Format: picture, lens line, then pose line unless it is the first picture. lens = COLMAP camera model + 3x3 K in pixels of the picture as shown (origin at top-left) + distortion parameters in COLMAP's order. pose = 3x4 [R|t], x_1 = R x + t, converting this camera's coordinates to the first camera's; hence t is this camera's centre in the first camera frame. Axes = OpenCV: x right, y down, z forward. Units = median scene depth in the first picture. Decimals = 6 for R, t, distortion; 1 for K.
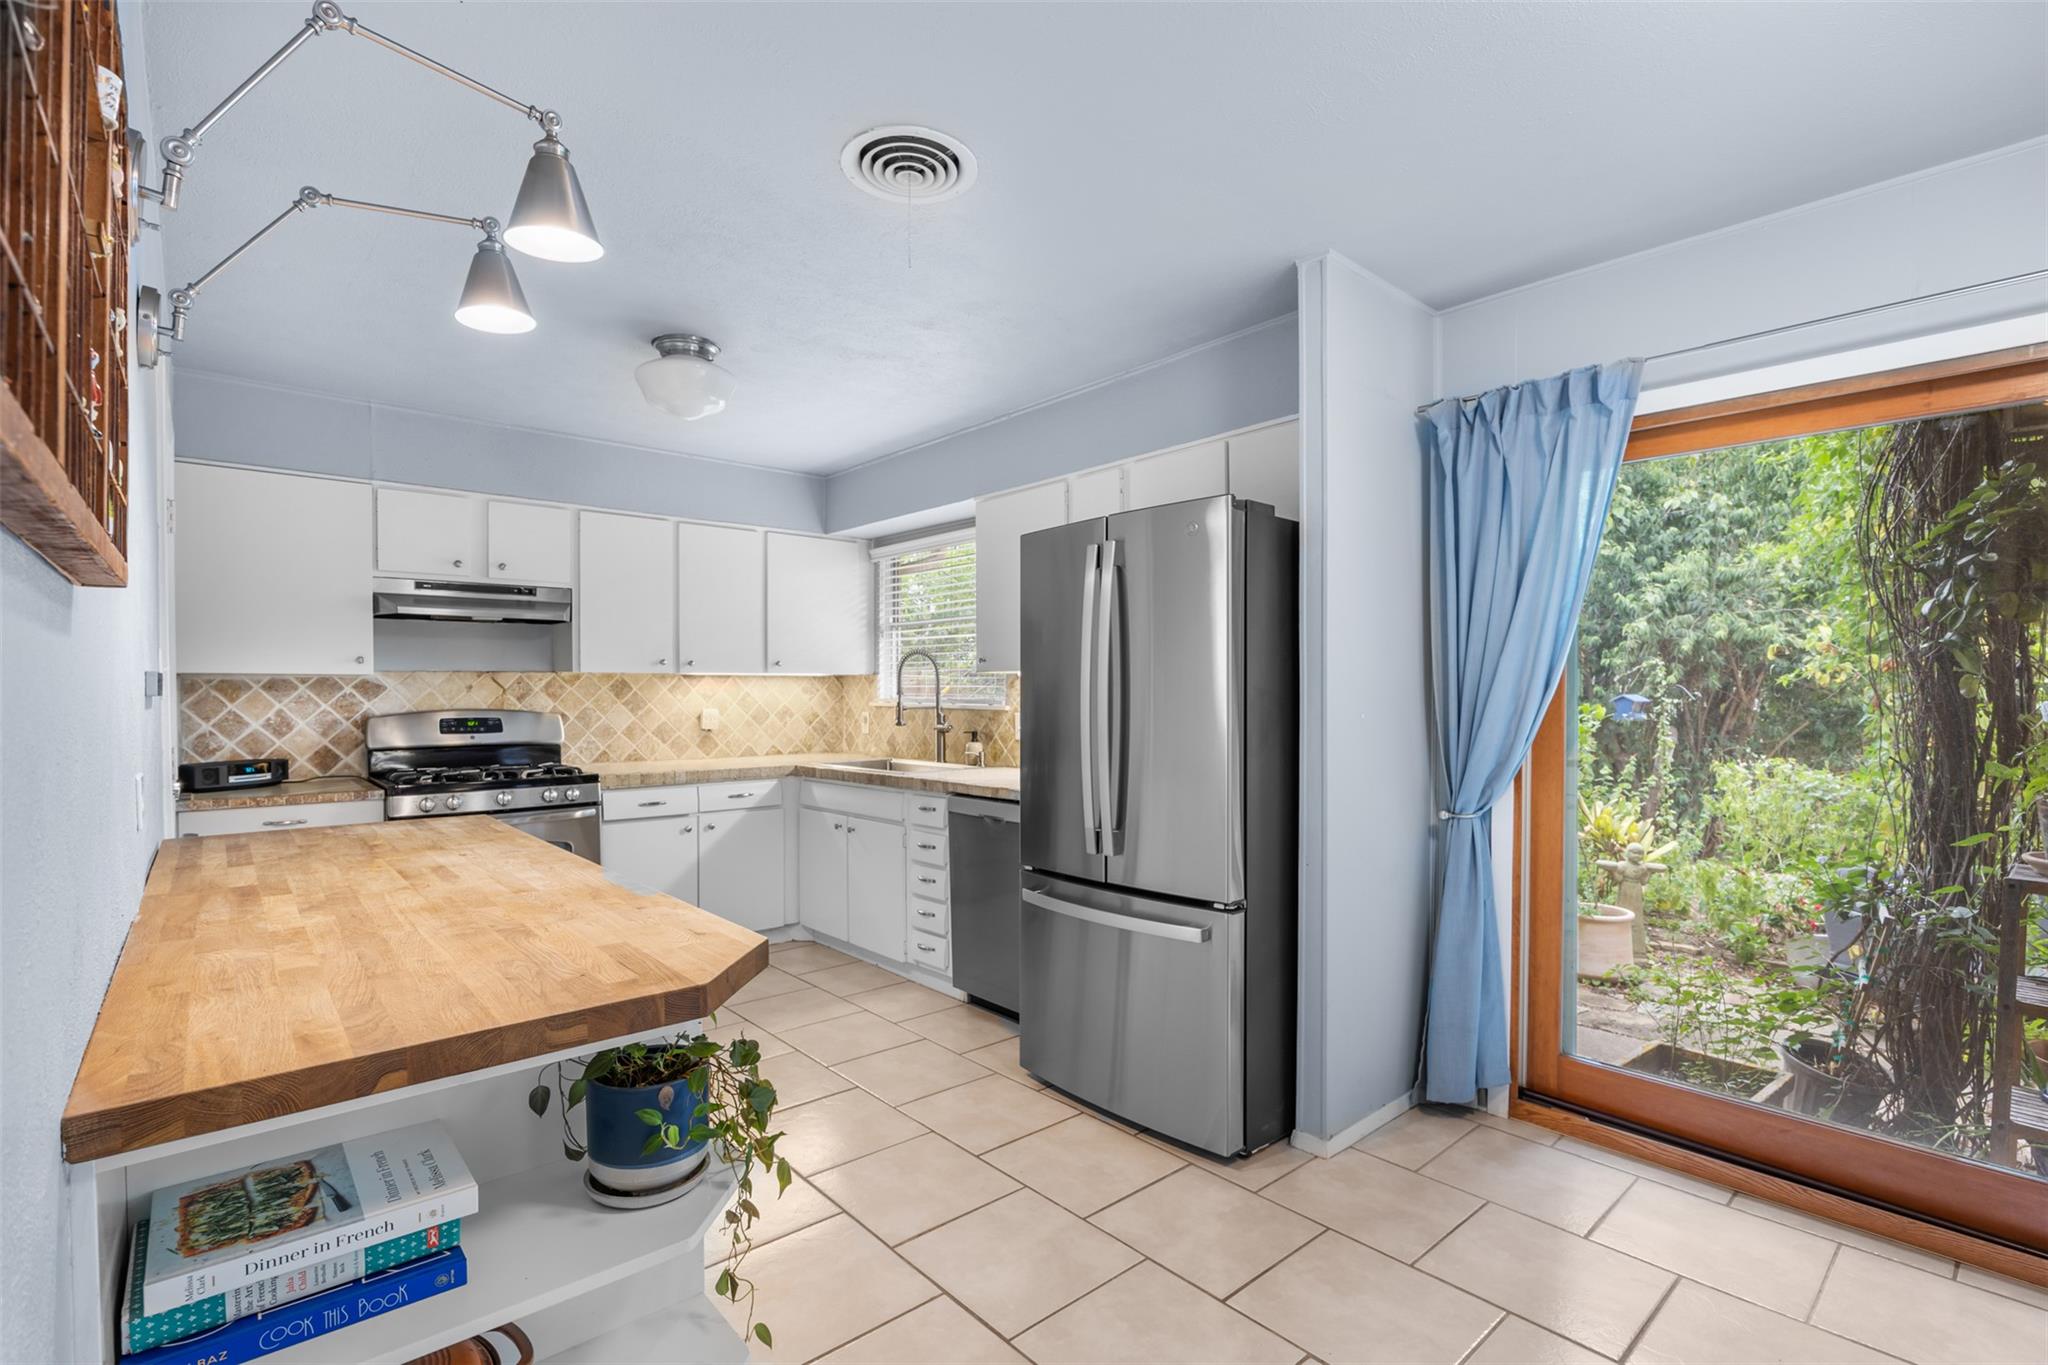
lens RADIAL K [[937.0, 0, 1015.3], [0, 937.0, 695.6], [0, 0, 1]] dist [-0.003782, -0.000445]
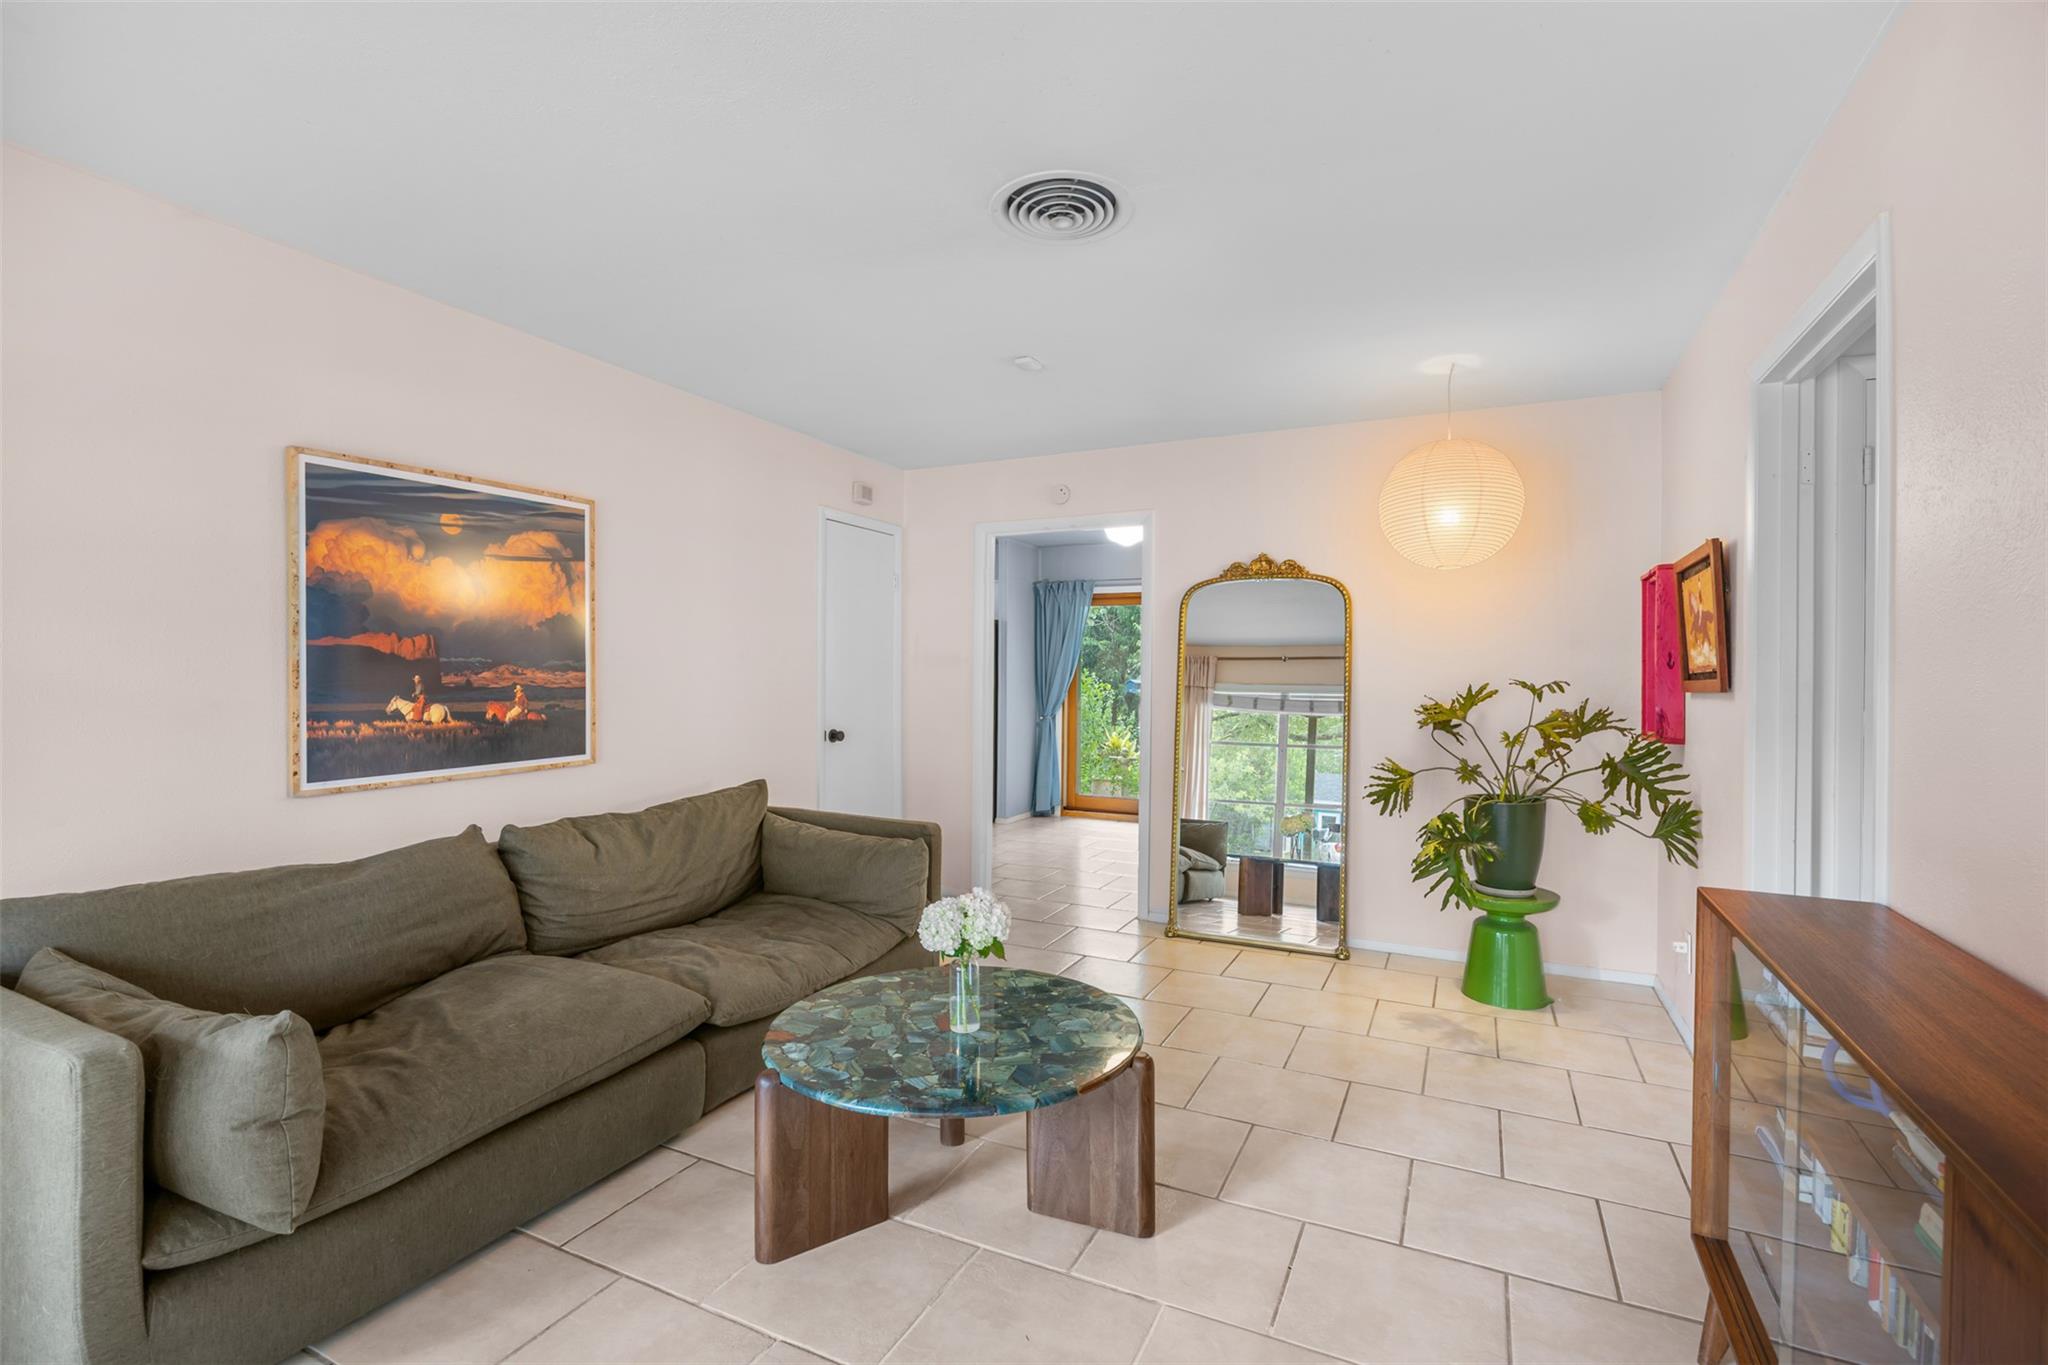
lens RADIAL K [[930.0, 0, 1022.1], [0, 930.0, 678.7], [0, 0, 1]] dist [-0.015488, 0.001470]
pose [[0.920109, 0.003219, 0.391648, -0.773353], [-0.003142, 0.999995, -0.000837, 0.007920], [-0.391649, -0.000460, 0.920115, -1.735179]]
